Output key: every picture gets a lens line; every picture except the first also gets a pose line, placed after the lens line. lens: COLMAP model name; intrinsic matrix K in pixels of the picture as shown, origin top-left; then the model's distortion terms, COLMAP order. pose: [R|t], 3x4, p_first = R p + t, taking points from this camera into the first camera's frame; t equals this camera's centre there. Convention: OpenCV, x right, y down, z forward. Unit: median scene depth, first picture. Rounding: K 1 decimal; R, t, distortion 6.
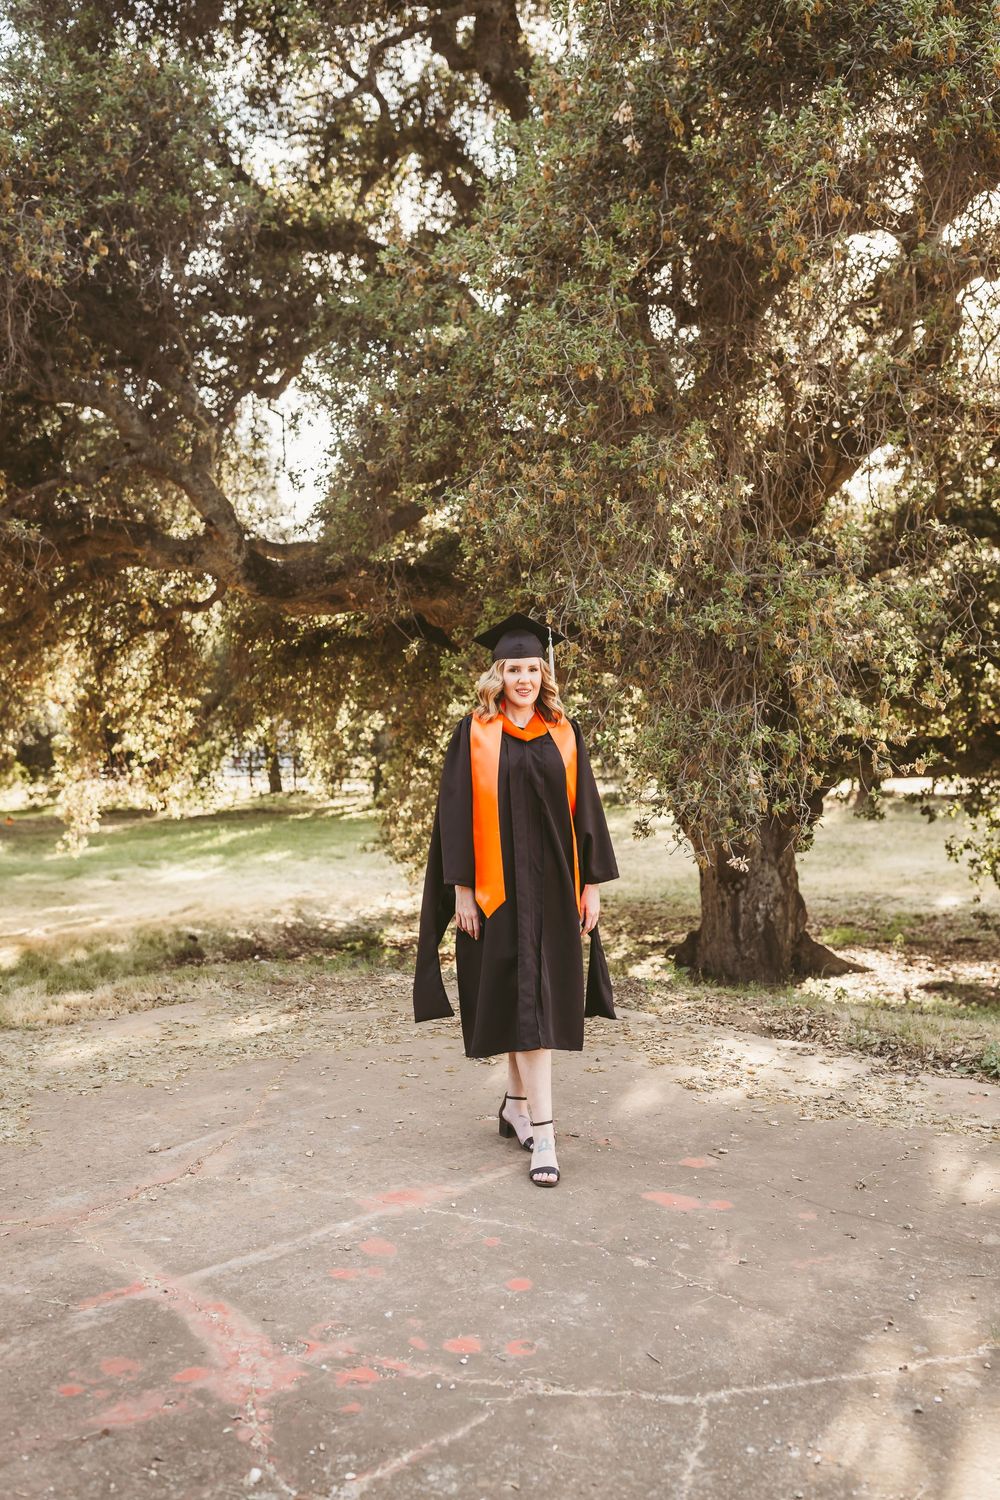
lens RADIAL K [[1421.4, 0, 504.9], [0, 1421.4, 742.6], [0, 0, 1]] dist [0.000554, 0.000000]
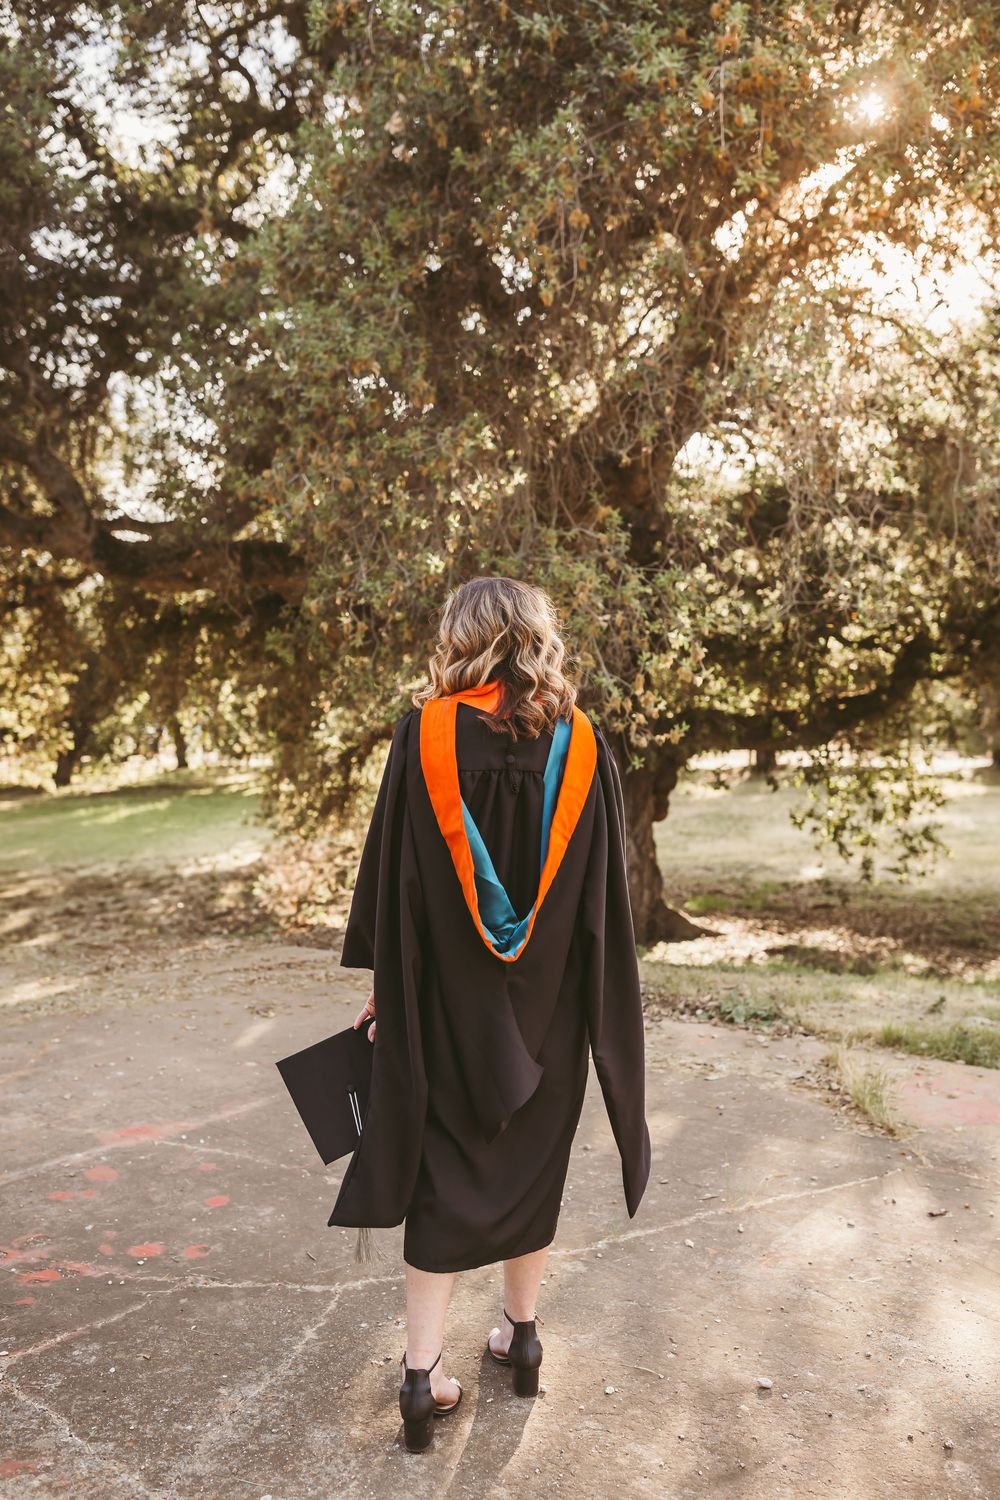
lens RADIAL K [[1421.4, 0, 508.6], [0, 1421.4, 745.0], [0, 0, 1]] dist [0.000554, 0.000000]
pose [[0.998512, -0.003862, 0.054402, 0.105023], [0.002820, 0.999812, 0.019207, 0.001084], [-0.054466, -0.019025, 0.998334, -0.071105]]
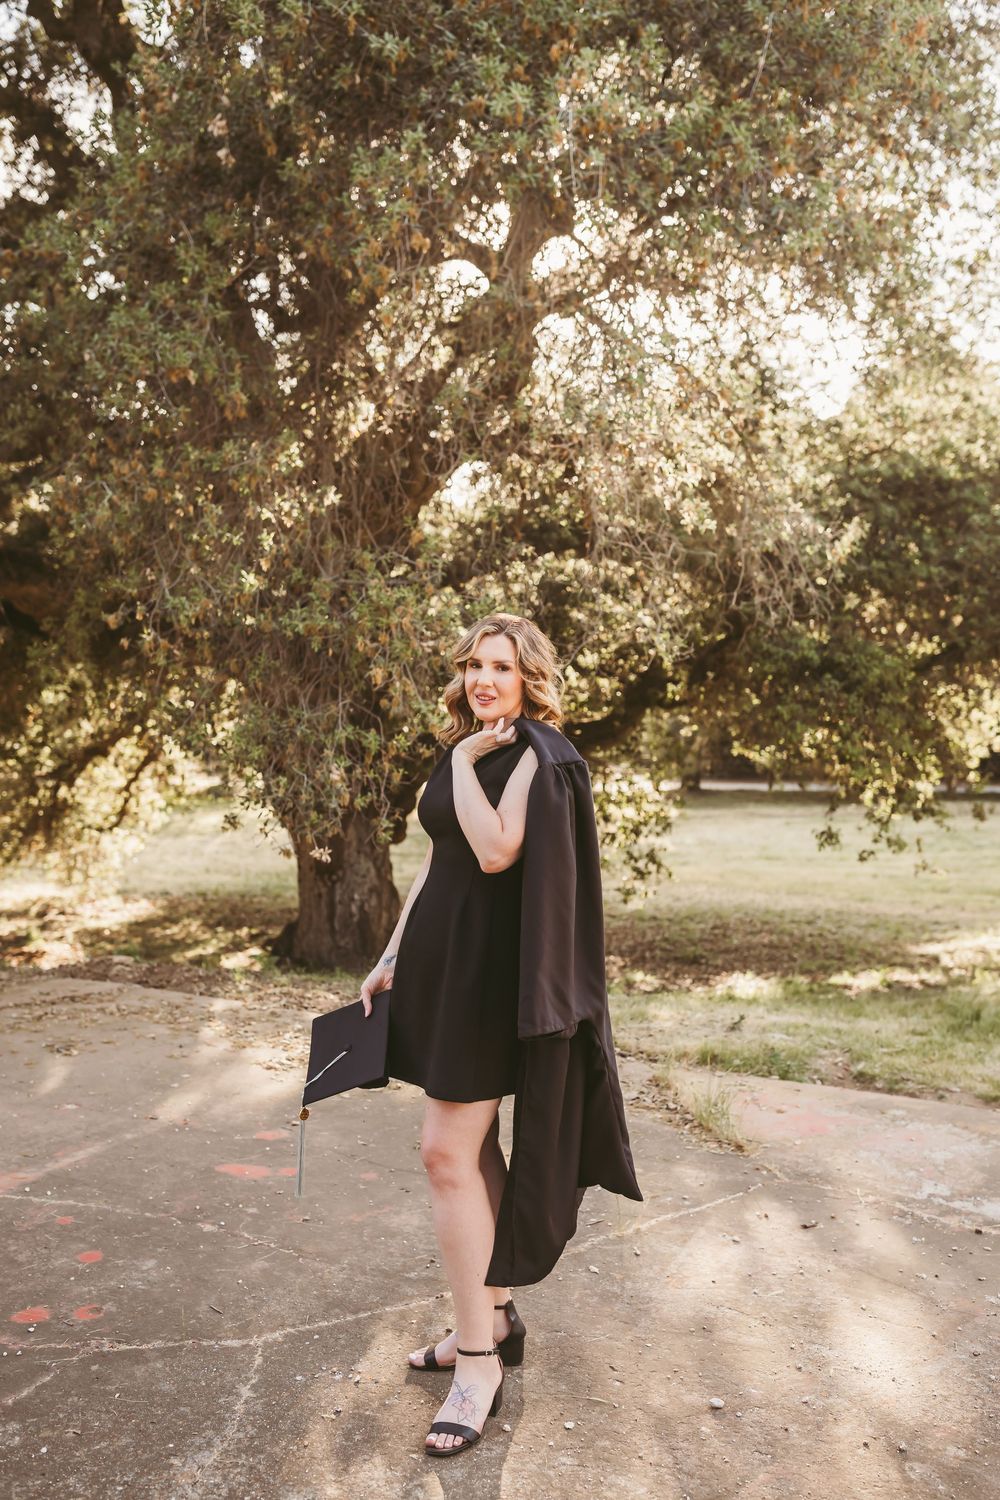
lens RADIAL K [[1421.4, 0, 510.8], [0, 1421.4, 755.5], [0, 0, 1]] dist [0.000554, 0.000000]
pose [[0.961619, 0.010909, 0.274172, 0.009808], [-0.014745, 0.999820, 0.011933, -0.003166], [-0.273993, -0.015518, 0.961607, -0.050895]]
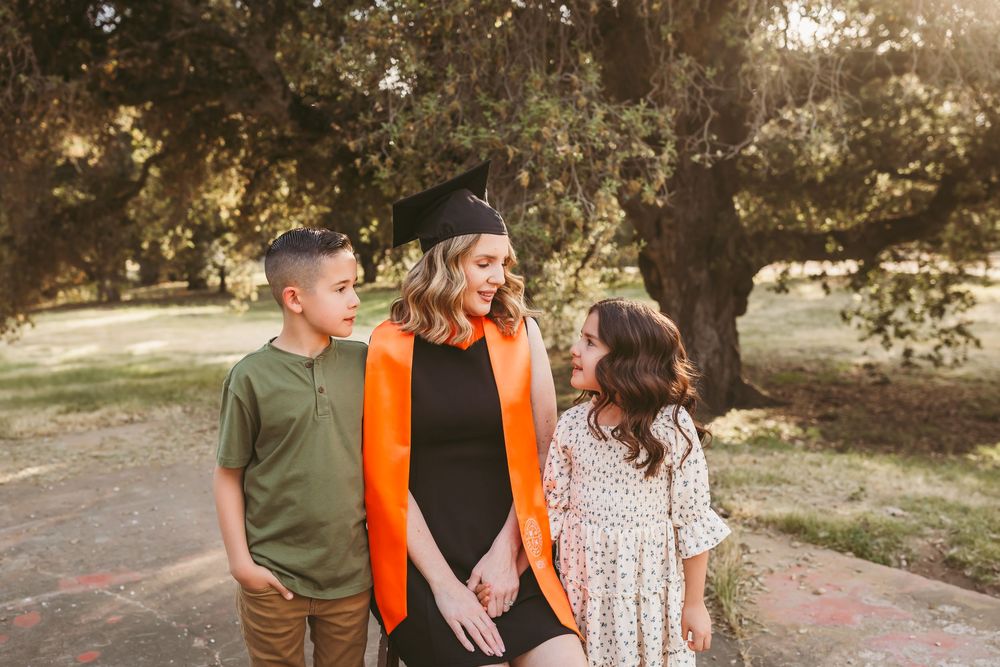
lens RADIAL K [[997.6, 0, 491.1], [0, 997.6, 330.0], [0, 0, 1]] dist [-0.005811, 0.000000]
pose [[0.987789, 0.007836, -0.155601, 0.297993], [0.006814, 0.995606, 0.093391, 0.001933], [0.155649, -0.093311, 0.983395, 0.110393]]
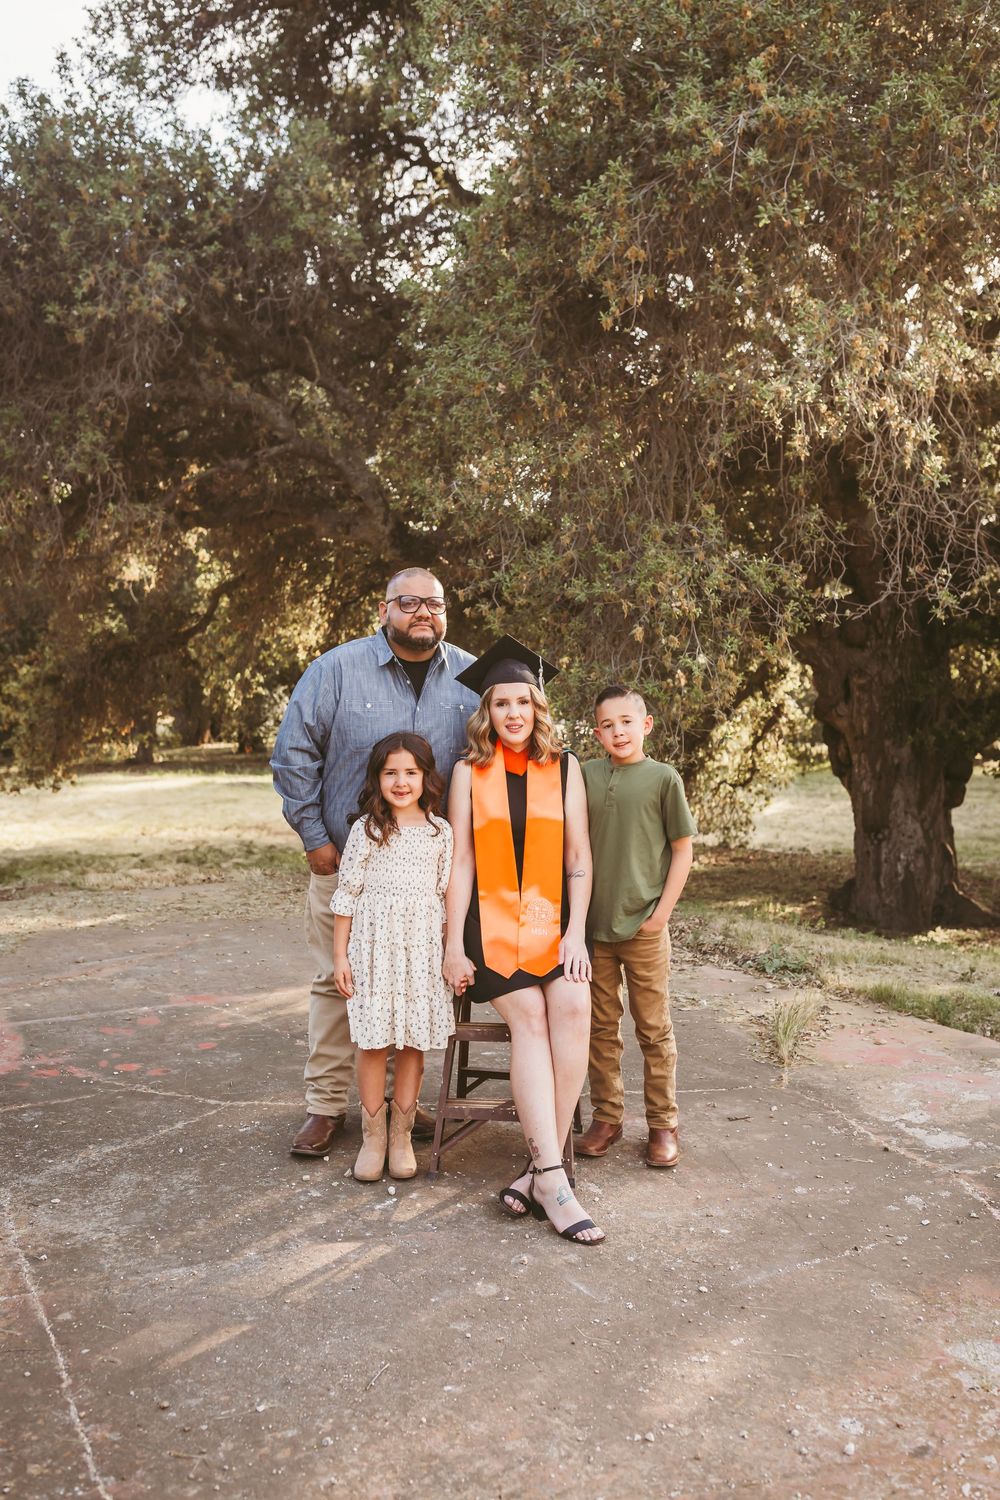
lens RADIAL K [[1421.4, 0, 506.7], [0, 1421.4, 741.9], [0, 0, 1]] dist [0.000554, 0.000000]
pose [[0.964383, 0.034618, -0.262234, 0.401074], [-0.026135, 0.999018, 0.035769, 0.002244], [0.263215, -0.027642, 0.964341, -0.195883]]
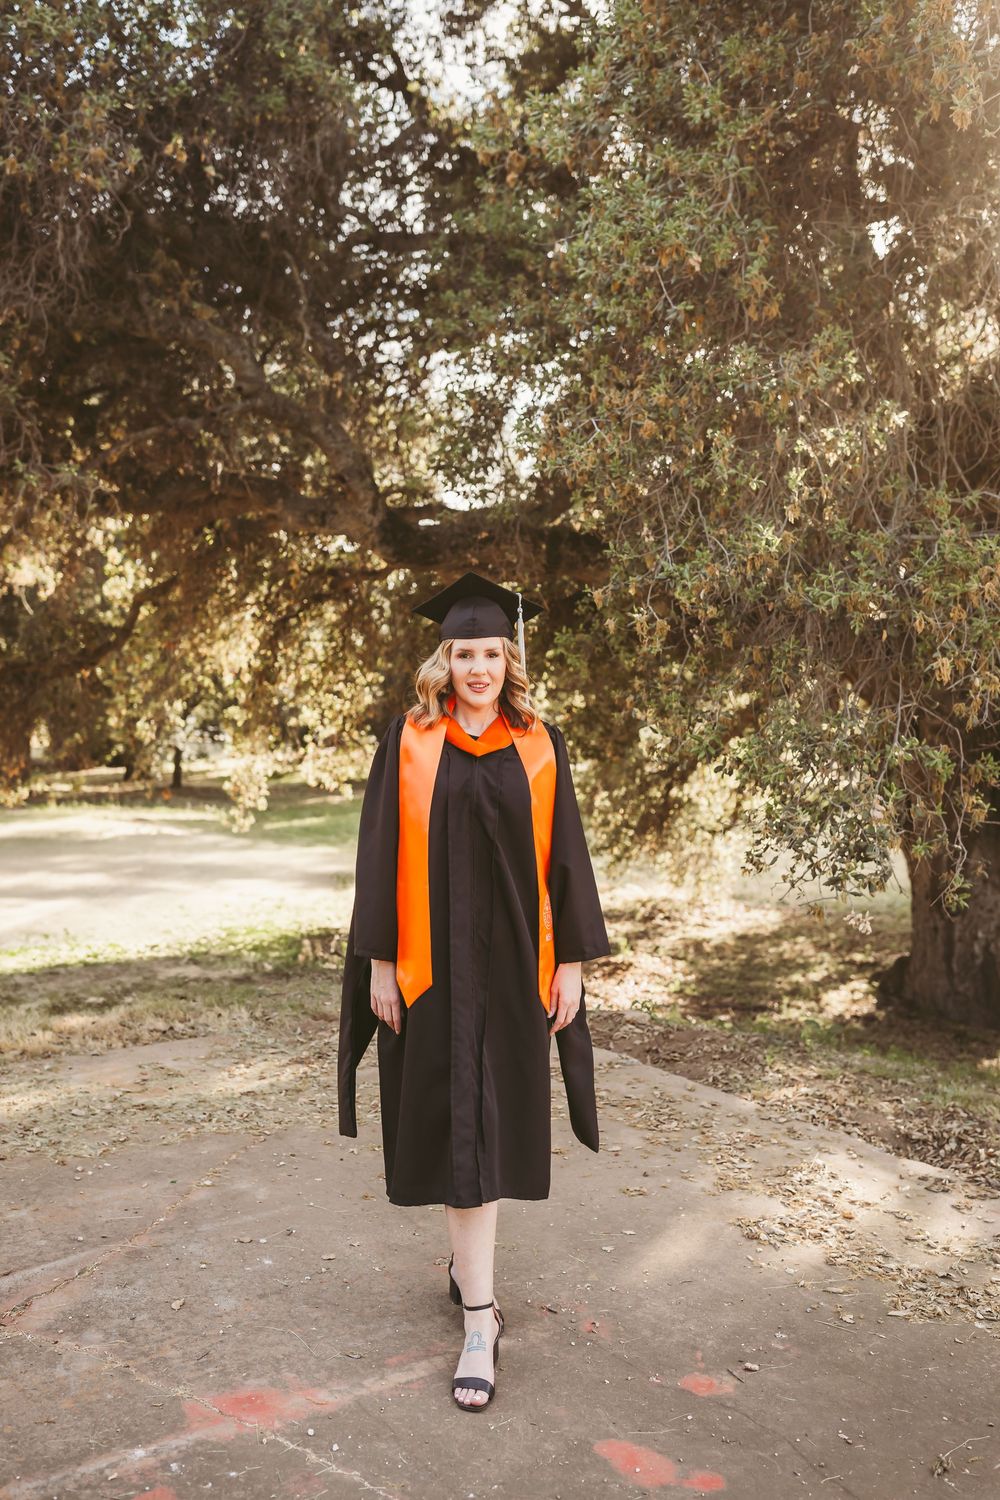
lens RADIAL K [[1421.4, 0, 501.5], [0, 1421.4, 746.9], [0, 0, 1]] dist [0.000554, 0.000000]
pose [[0.982320, 0.040755, -0.182720, 0.111760], [-0.037437, 0.999066, 0.021571, -0.015494], [0.183428, -0.014349, 0.982928, 0.233981]]
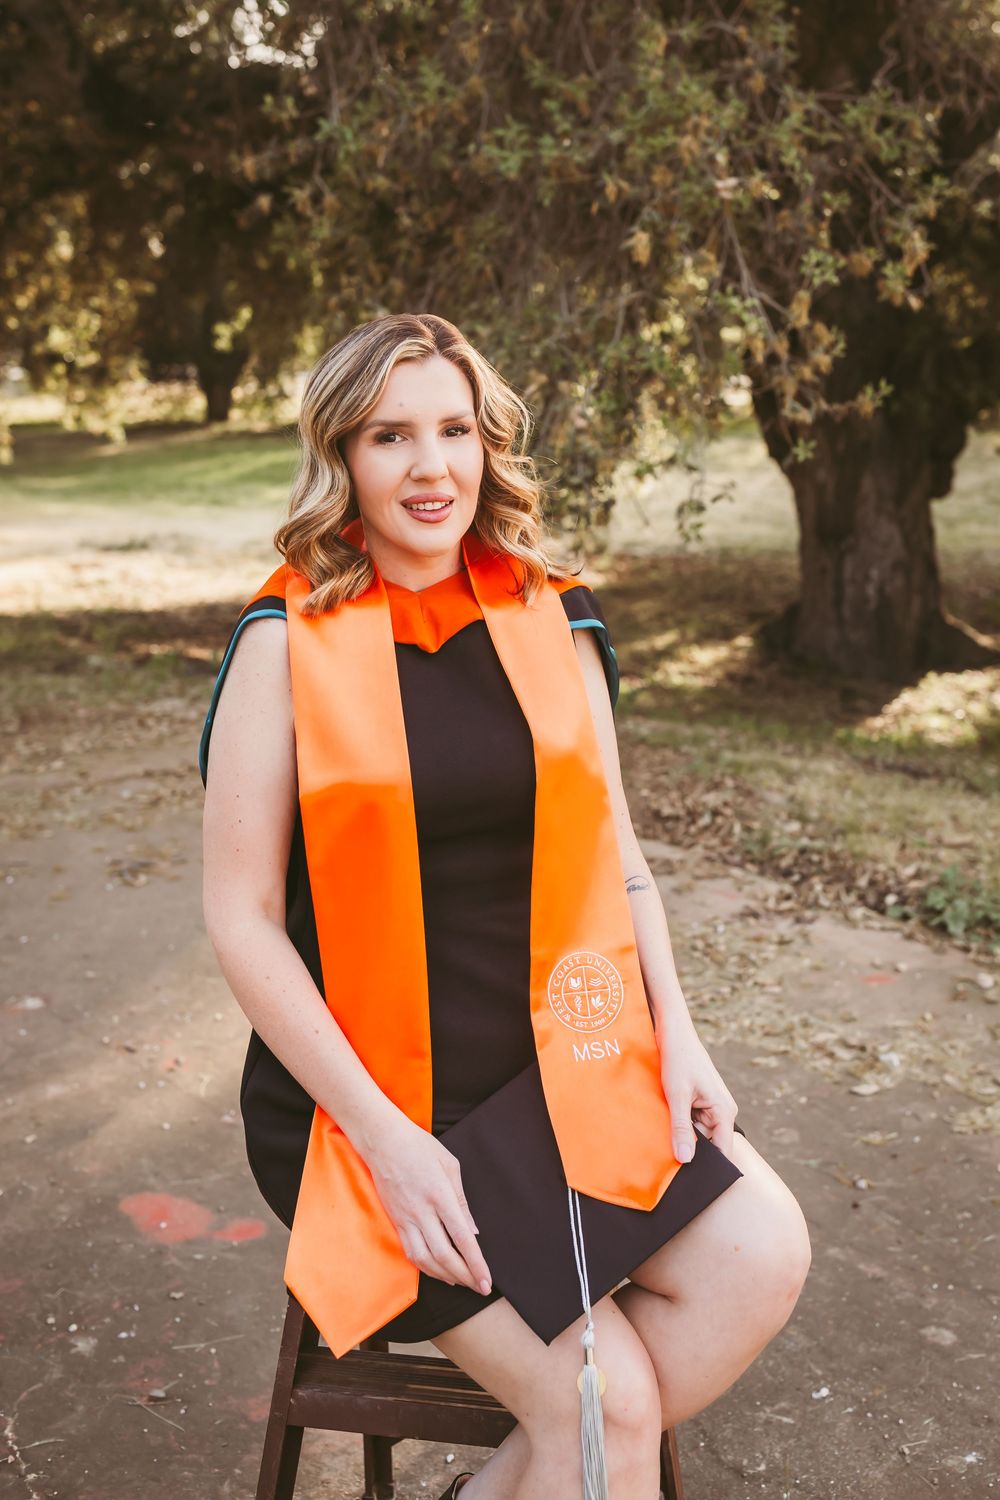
lens RADIAL K [[1755.9, 0, 618.1], [0, 1755.9, 586.8], [0, 0, 1]] dist [0.022185, 0.000000]
pose [[0.998703, 0.010320, -0.049850, 0.221134], [-0.003155, 0.989902, 0.141720, -0.012097], [0.050809, -0.141379, 0.988651, 0.249964]]
